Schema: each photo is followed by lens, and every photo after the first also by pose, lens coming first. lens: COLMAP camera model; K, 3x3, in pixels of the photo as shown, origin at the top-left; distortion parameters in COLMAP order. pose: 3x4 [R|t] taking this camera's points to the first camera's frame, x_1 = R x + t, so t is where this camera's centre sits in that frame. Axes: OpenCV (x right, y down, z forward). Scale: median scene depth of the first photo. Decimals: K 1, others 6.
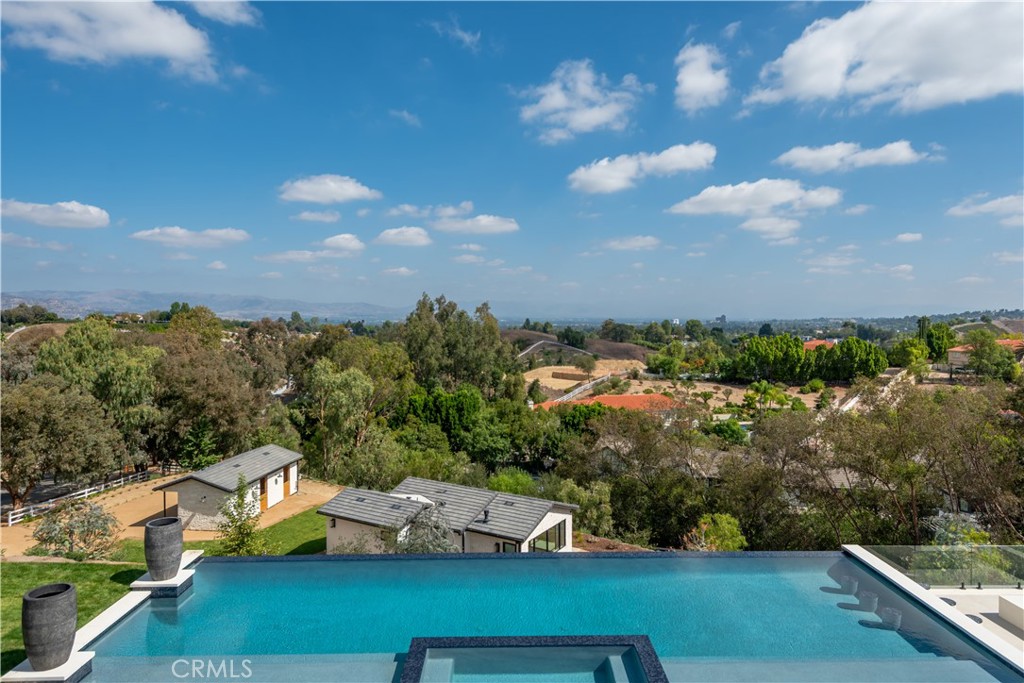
lens RADIAL K [[630.2, 0, 521.3], [0, 630.2, 335.2], [0, 0, 1]] dist [0.013655, -0.003284]
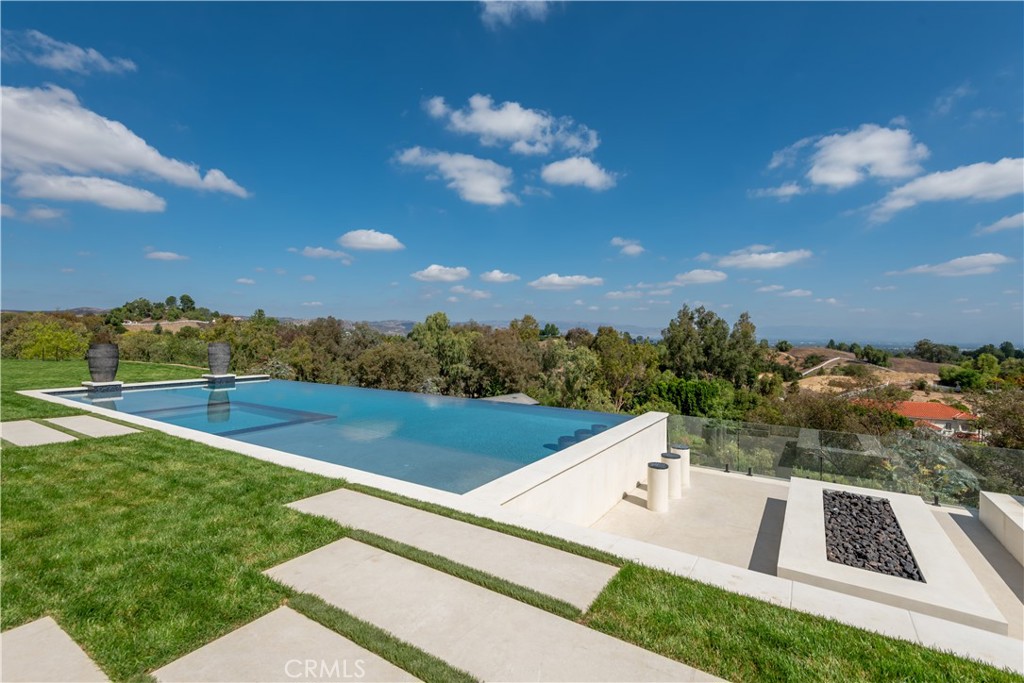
lens RADIAL K [[462.9, 0, 510.7], [0, 462.9, 335.3], [0, 0, 1]] dist [0.018412, -0.006332]
pose [[0.819698, 0.010329, -0.572703, 0.089991], [-0.031591, 0.999131, -0.027195, 0.030052], [0.571924, 0.040384, 0.819312, 0.042432]]
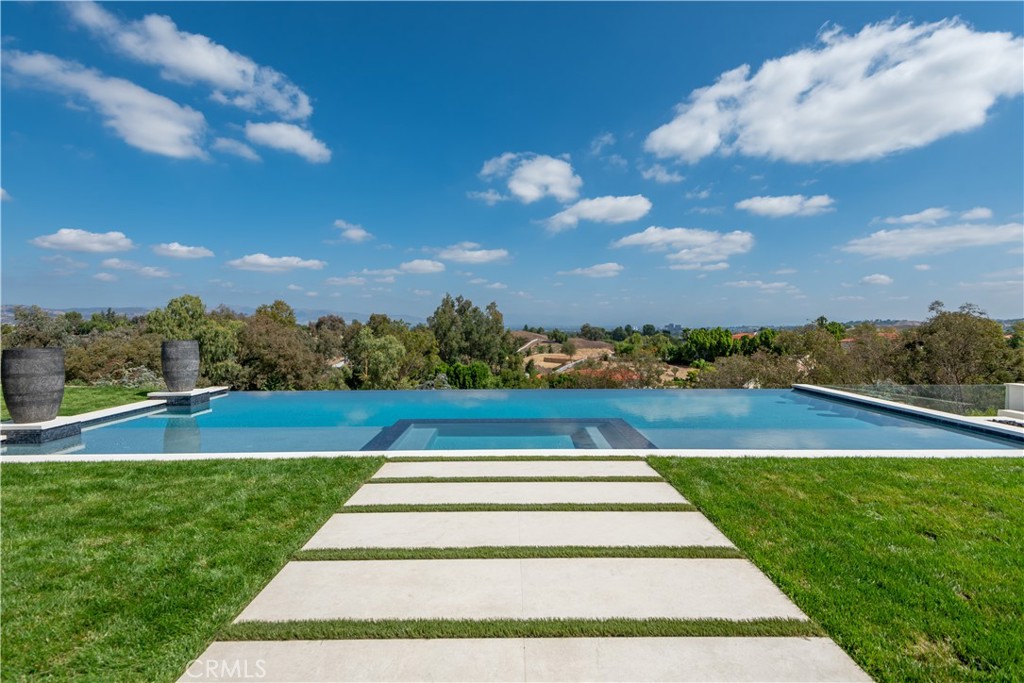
lens RADIAL K [[462.9, 0, 519.8], [0, 462.9, 339.9], [0, 0, 1]] dist [0.018412, -0.006332]
pose [[0.999992, 0.000406, -0.003891, 0.002752], [-0.000407, 1.000000, -0.000276, 0.031225], [0.003891, 0.000277, 0.999992, 0.020709]]
